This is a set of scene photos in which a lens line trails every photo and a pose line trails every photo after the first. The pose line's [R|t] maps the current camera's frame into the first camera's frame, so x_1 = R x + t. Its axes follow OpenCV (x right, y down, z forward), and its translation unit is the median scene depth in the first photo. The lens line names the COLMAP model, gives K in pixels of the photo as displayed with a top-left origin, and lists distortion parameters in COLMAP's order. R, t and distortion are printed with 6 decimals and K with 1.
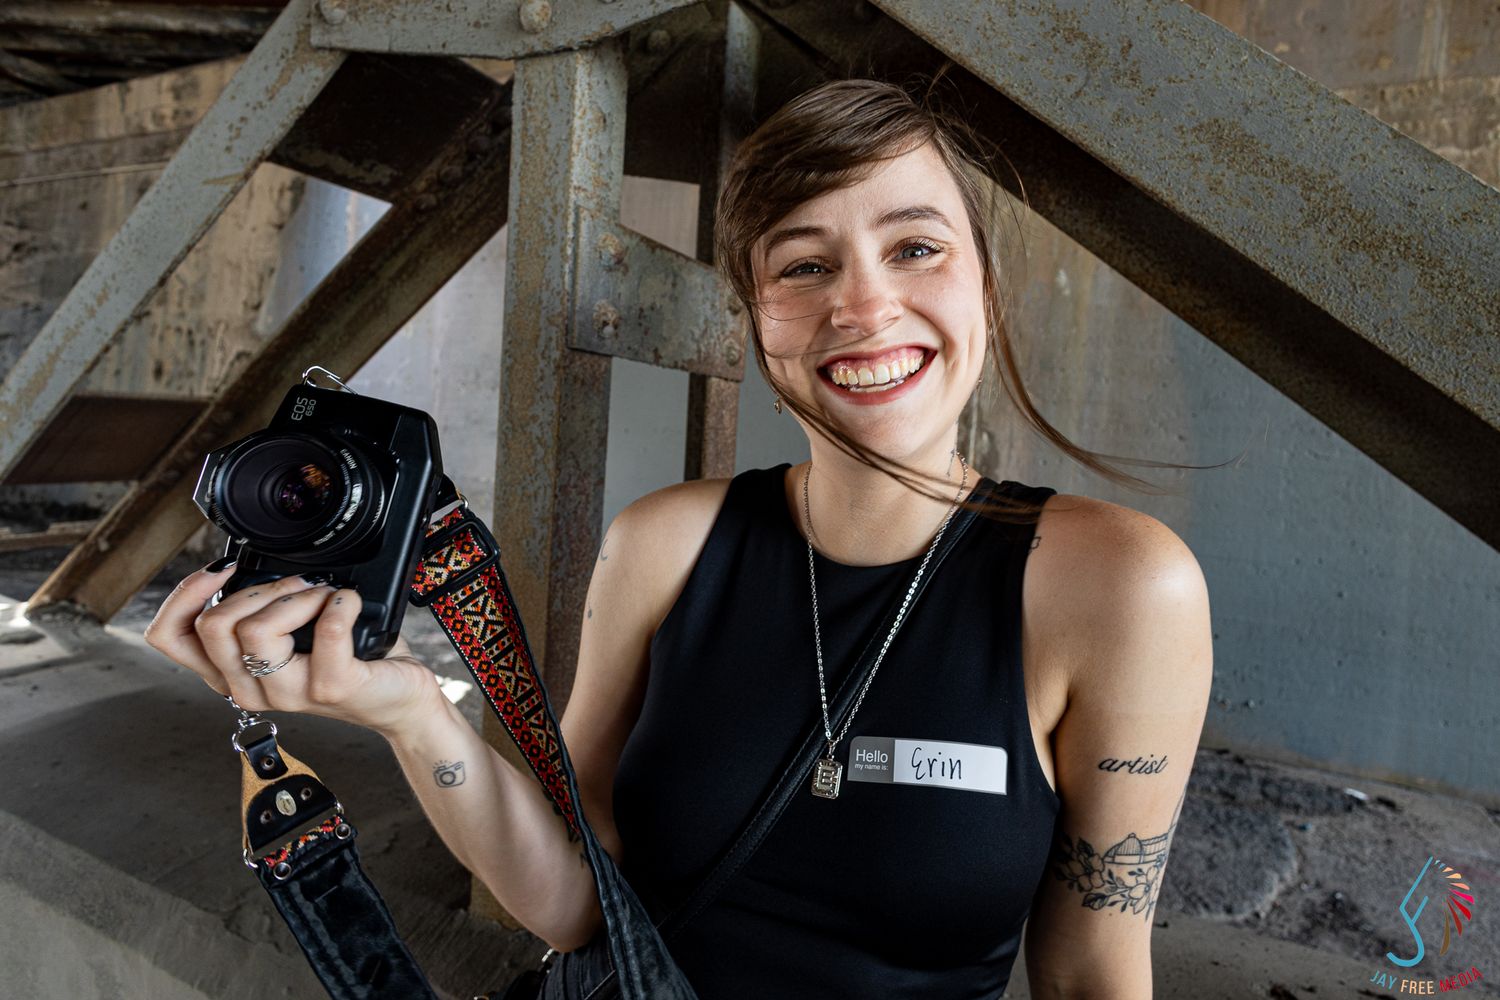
lens RADIAL K [[678.5, 0, 750.0], [0, 678.5, 500.0], [0, 0, 1]] dist [-0.013973, 0.000105]
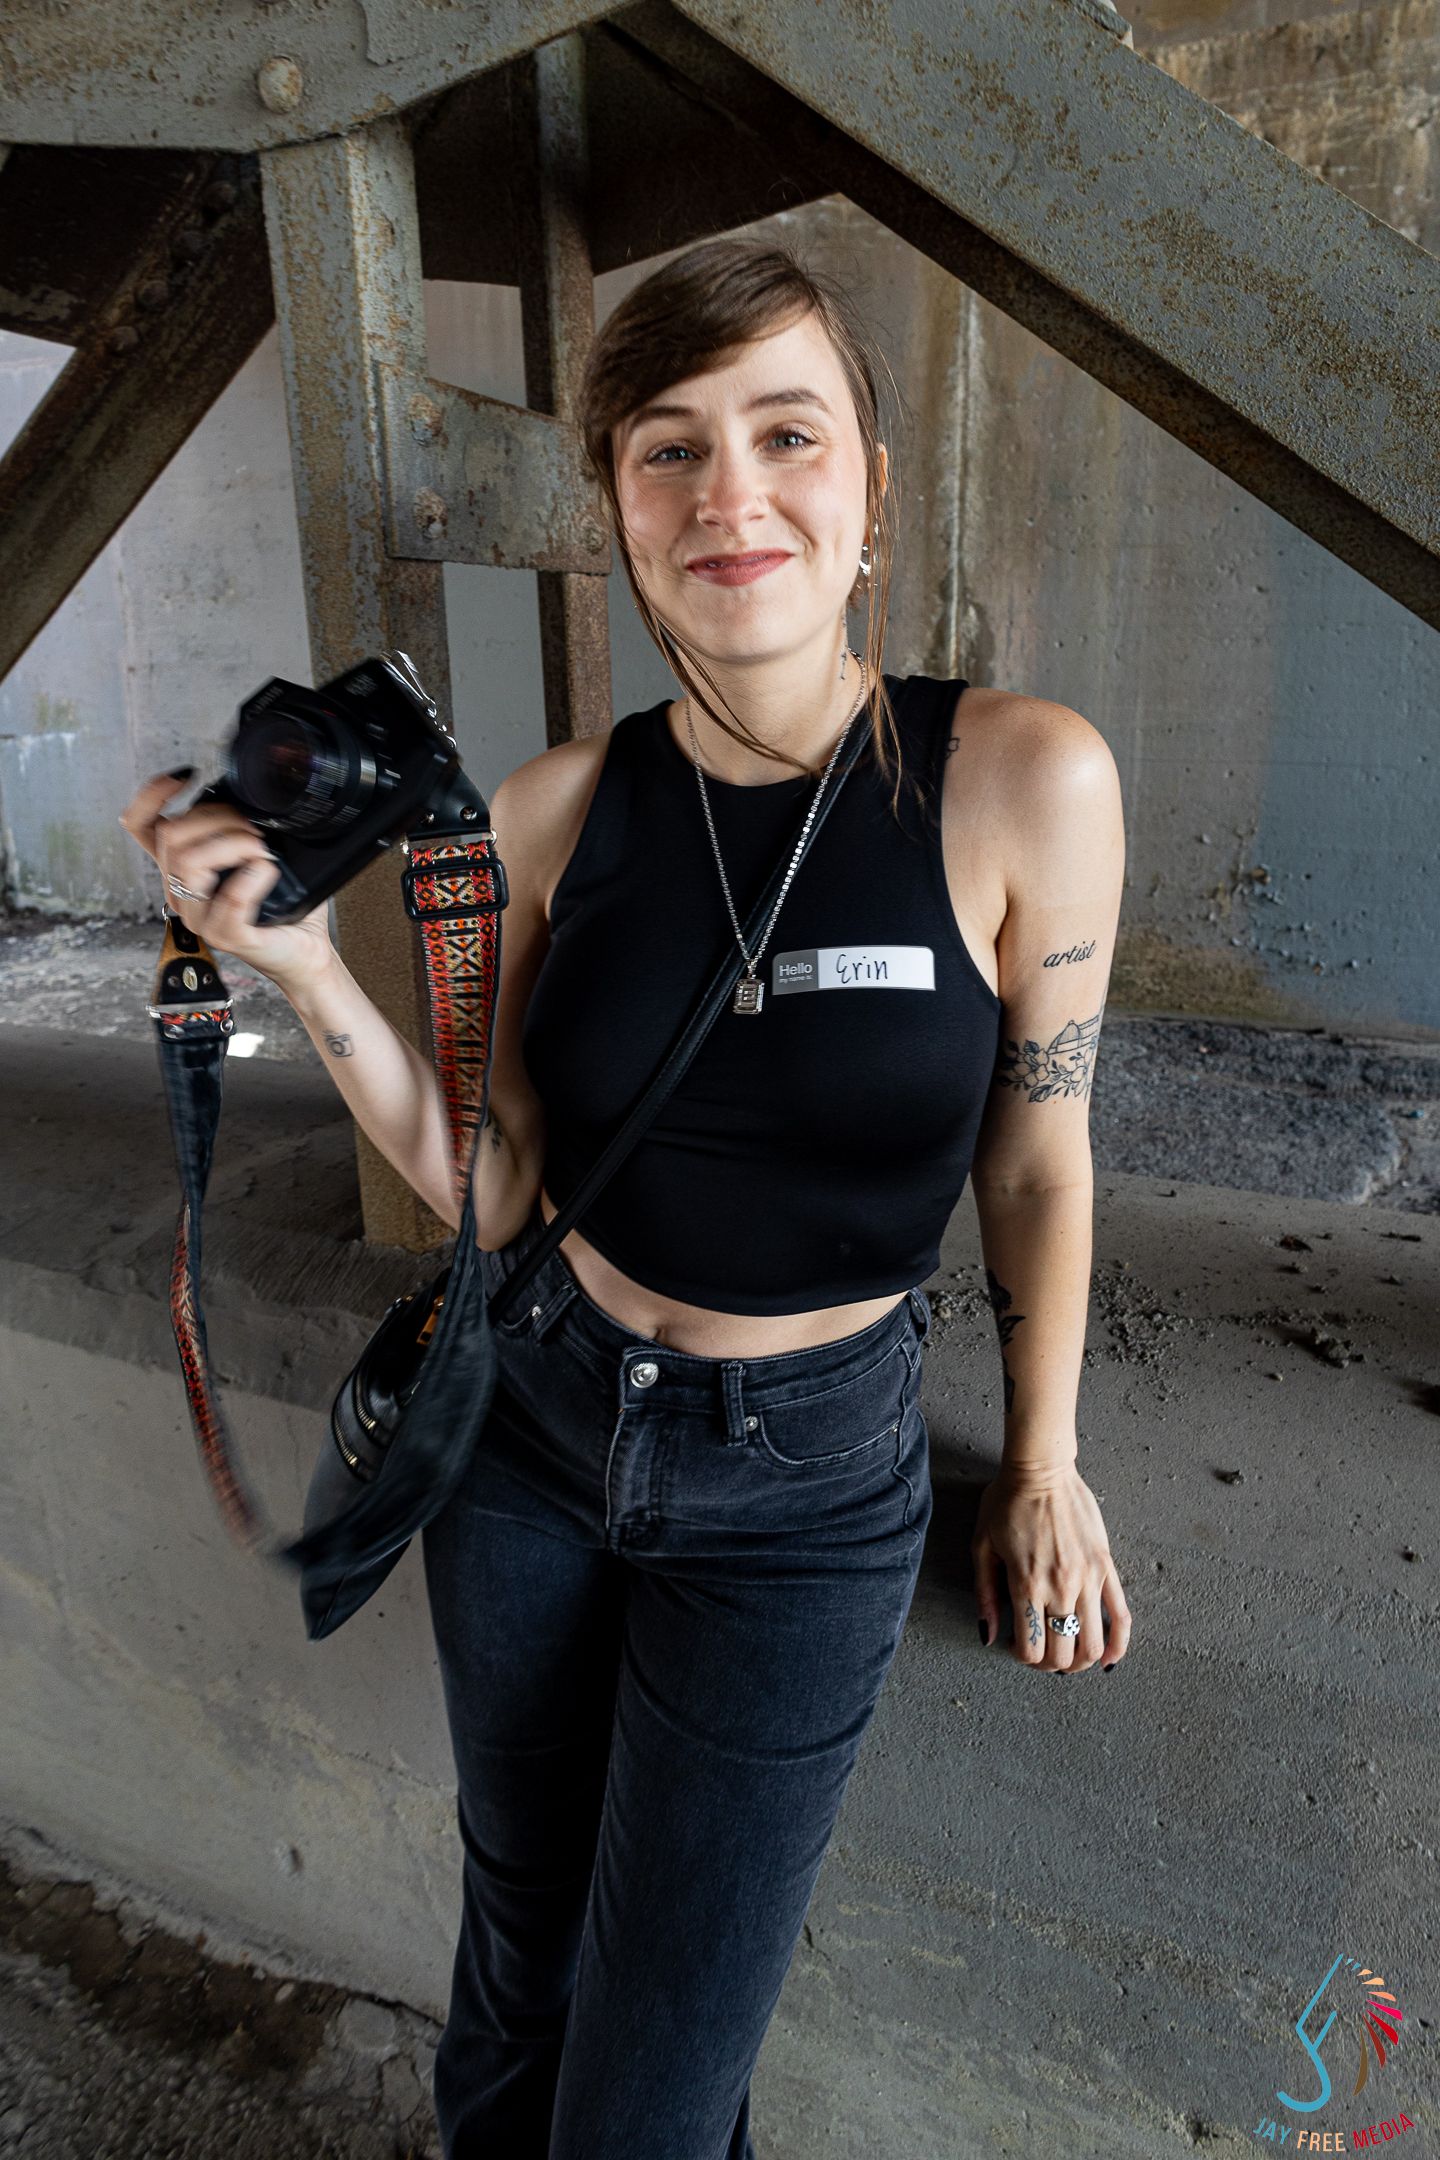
lens RADIAL K [[1022.0, 0, 723.0], [0, 1022.0, 884.7], [0, 0, 1]] dist [0.009529, 0.000107]
pose [[0.992021, -0.098680, 0.078460, -0.014828], [0.086308, 0.985231, 0.147886, 0.004497], [-0.091894, -0.139934, 0.985887, -0.217691]]
